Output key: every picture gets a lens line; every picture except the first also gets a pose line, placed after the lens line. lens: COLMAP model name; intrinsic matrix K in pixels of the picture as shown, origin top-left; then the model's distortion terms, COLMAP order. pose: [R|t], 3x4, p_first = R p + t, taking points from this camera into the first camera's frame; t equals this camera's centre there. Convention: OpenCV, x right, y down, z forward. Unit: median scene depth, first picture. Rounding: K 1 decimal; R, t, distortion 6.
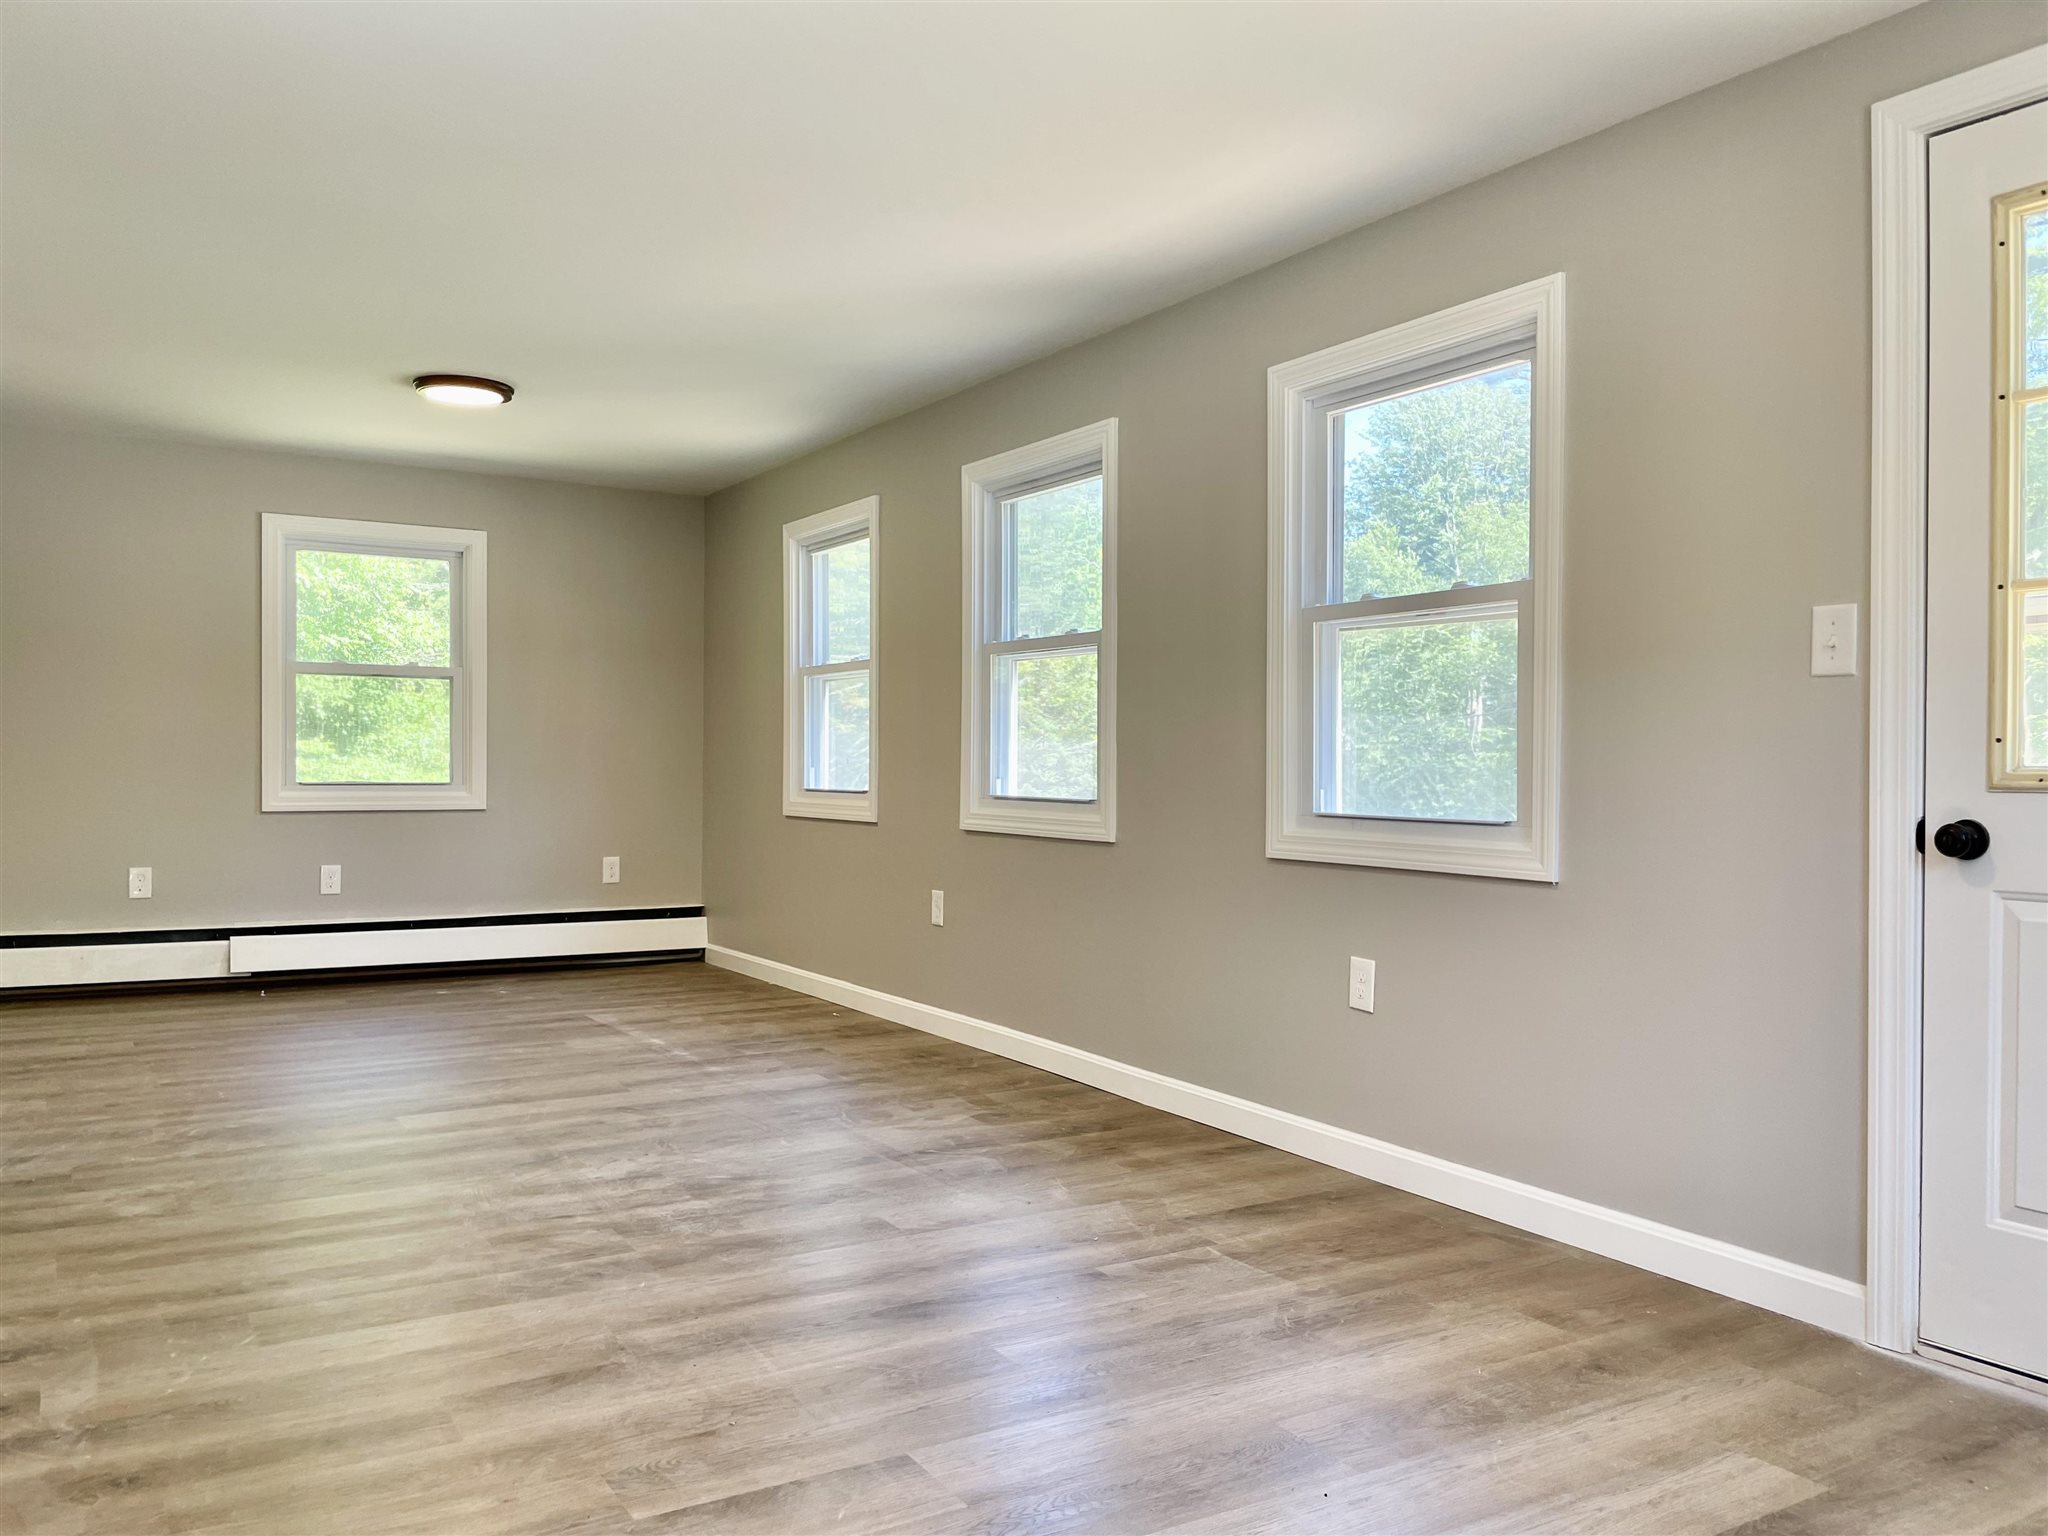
lens RADIAL K [[1555.3, 0, 1006.0], [0, 1555.3, 777.3], [0, 0, 1]] dist [0.081602, -0.109791]
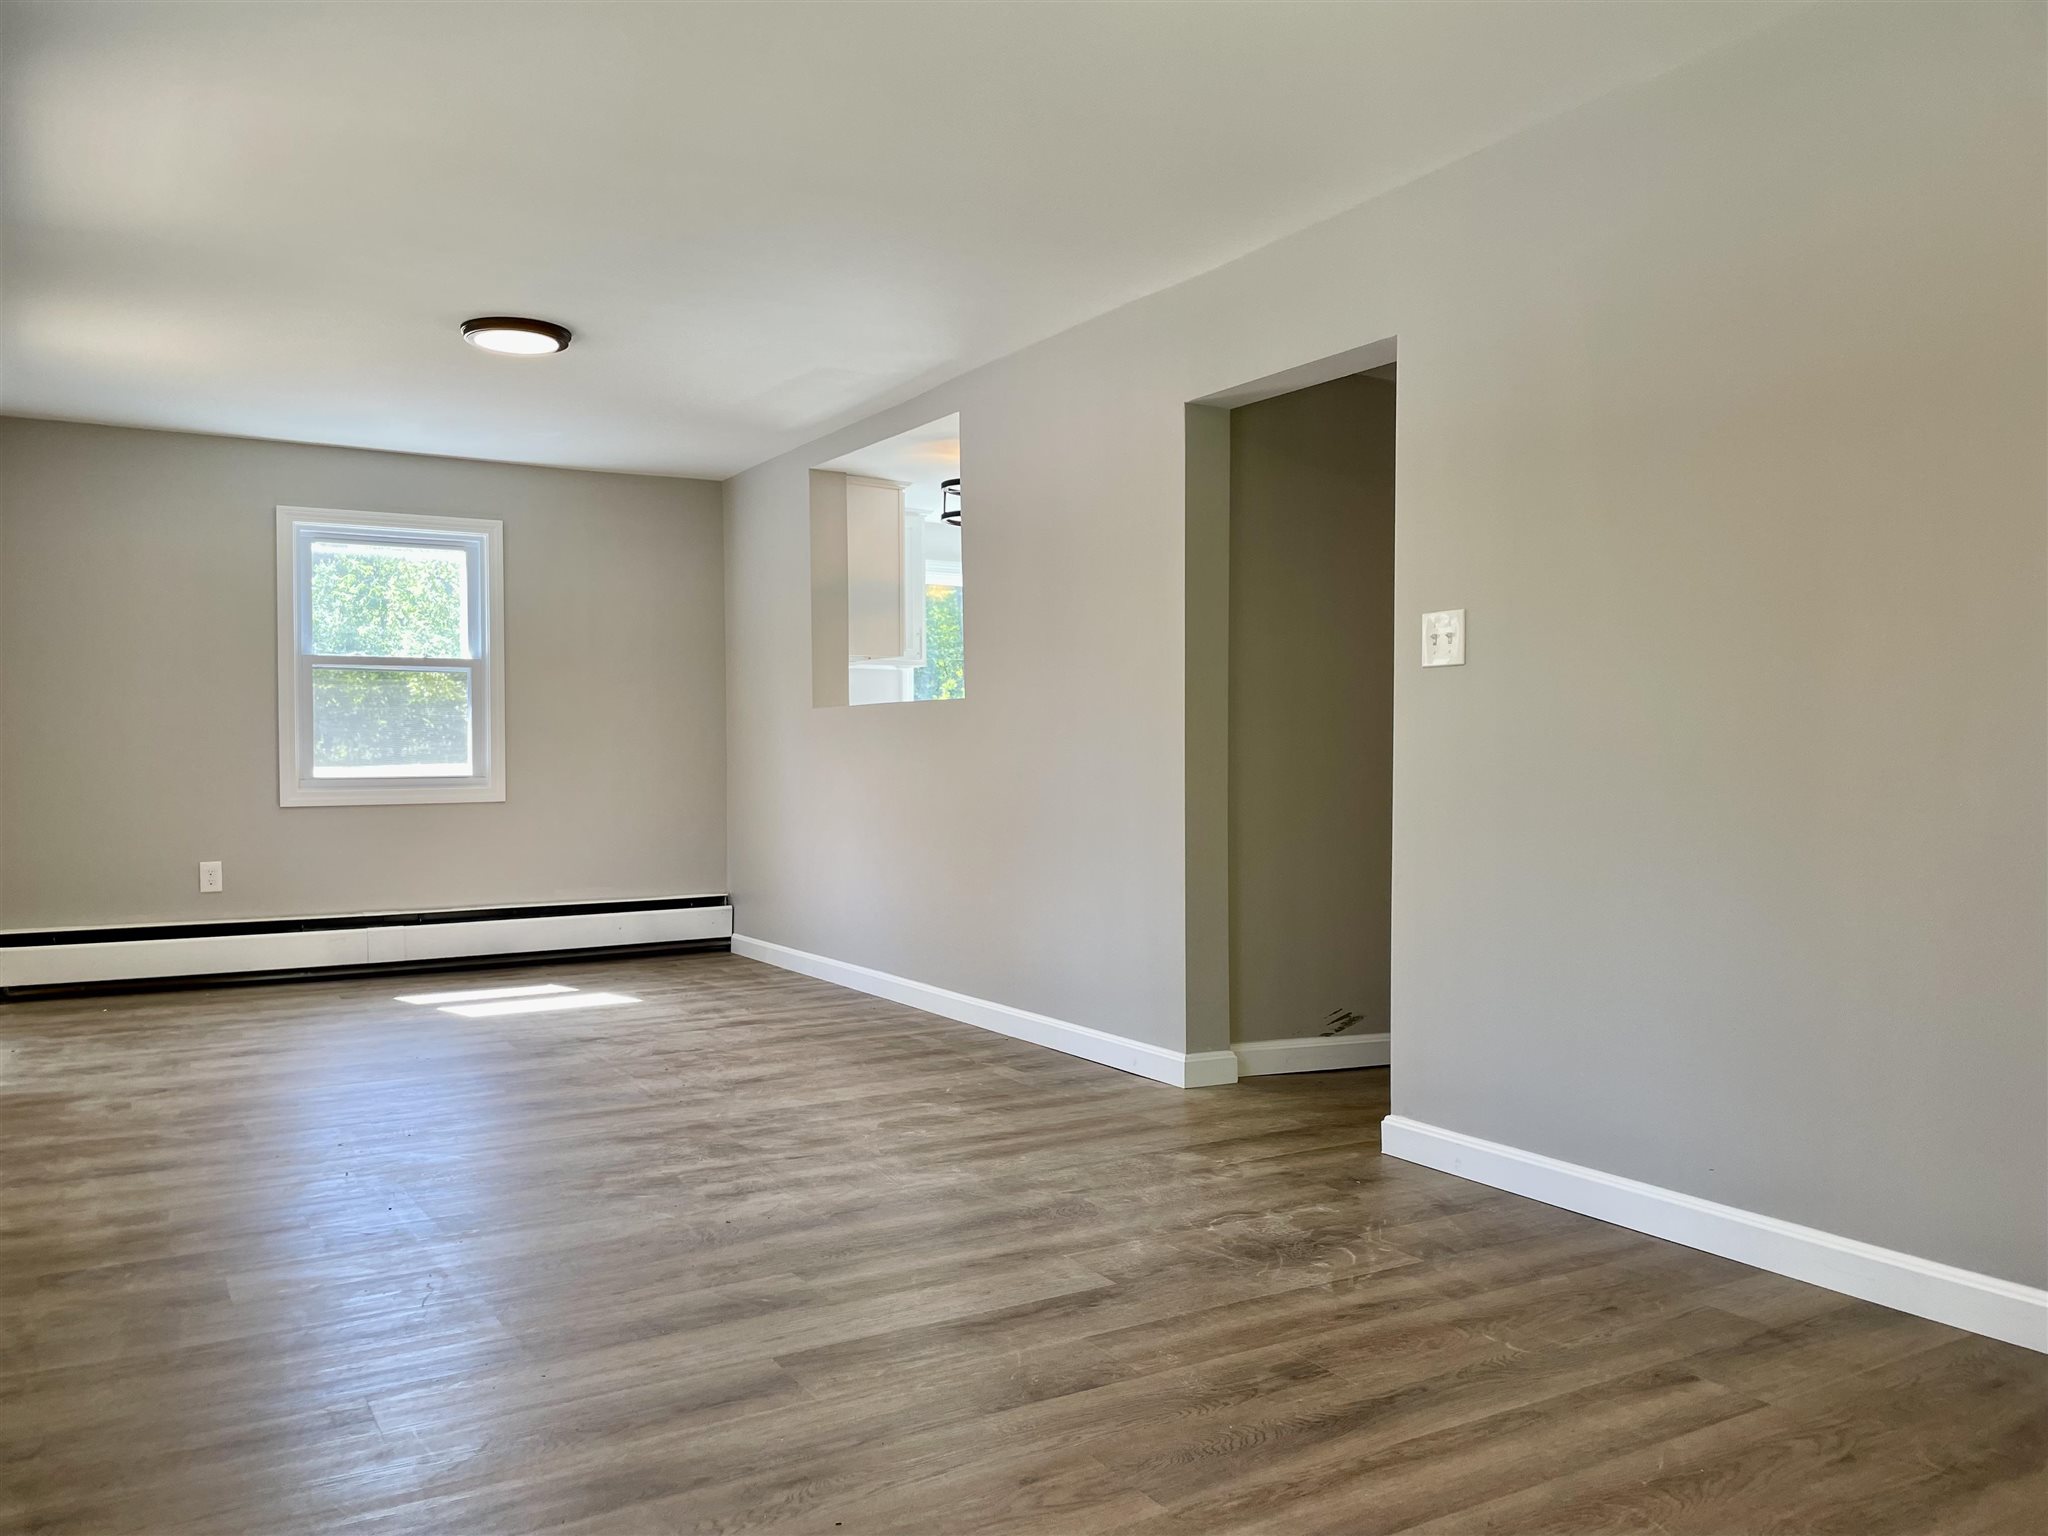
lens RADIAL K [[1555.3, 0, 1006.0], [0, 1555.3, 777.3], [0, 0, 1]] dist [0.081602, -0.109791]
pose [[-0.999872, -0.001779, 0.015926, -0.442797], [-0.001400, 0.999716, 0.023807, -0.012926], [-0.015964, 0.023782, -0.999590, 2.070709]]
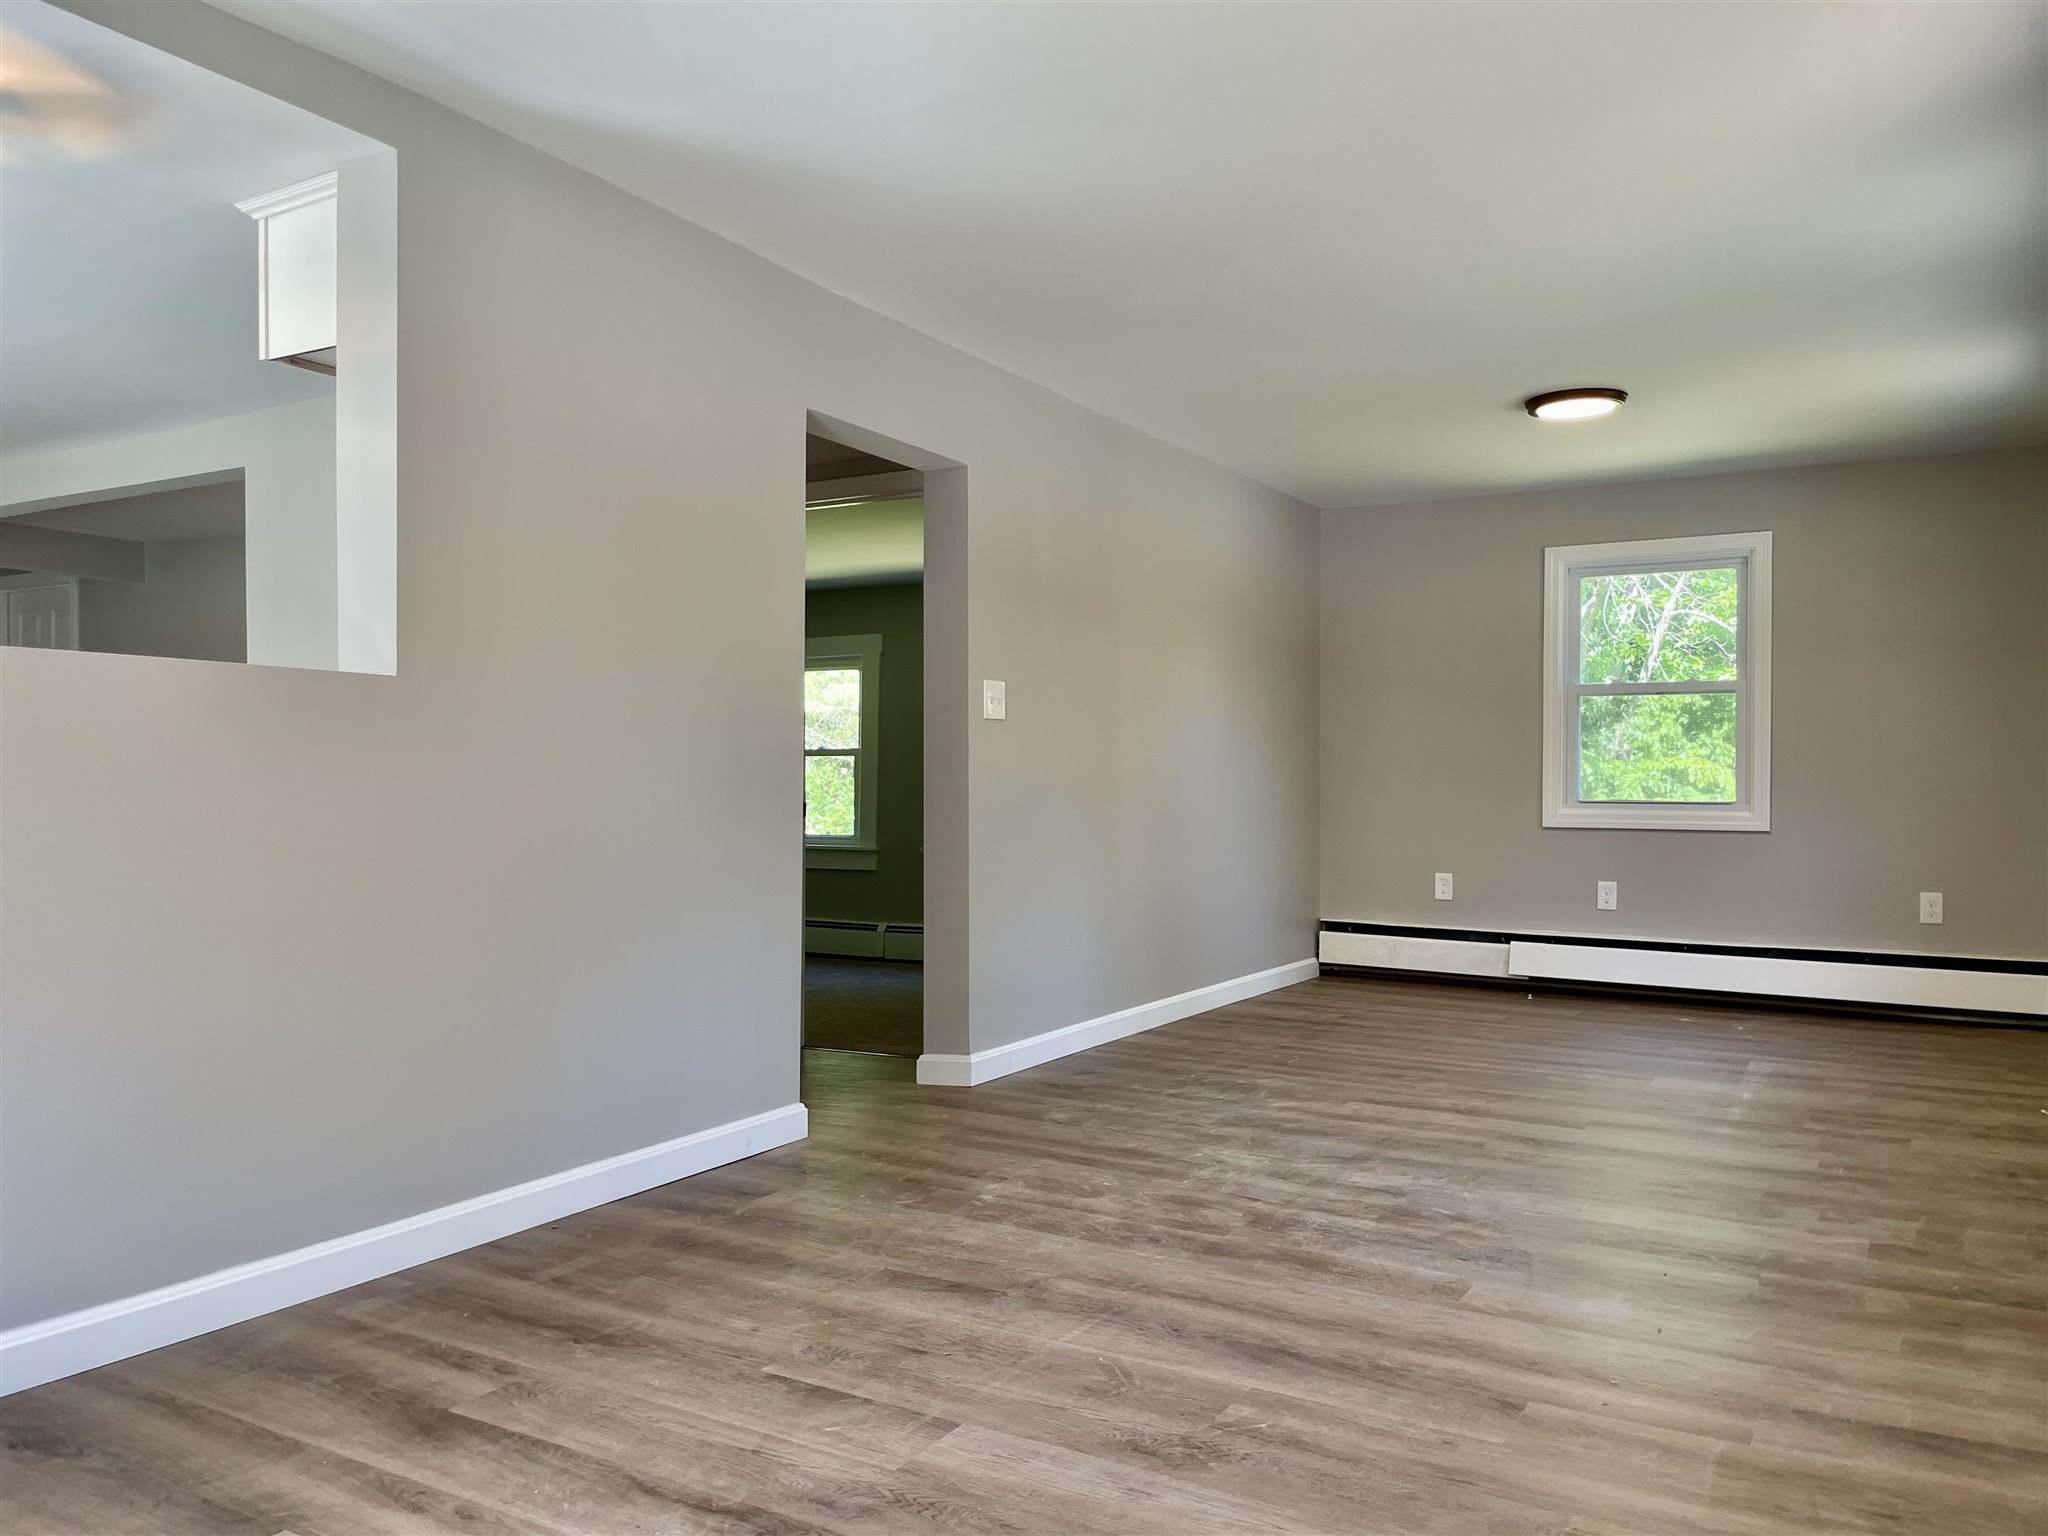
lens RADIAL K [[1555.3, 0, 1006.0], [0, 1555.3, 777.3], [0, 0, 1]] dist [0.081602, -0.109791]
pose [[0.471168, -0.006353, -0.882021, 0.573223], [-0.009569, 0.999878, -0.012313, 0.008810], [0.881991, 0.014242, 0.471050, 0.346363]]
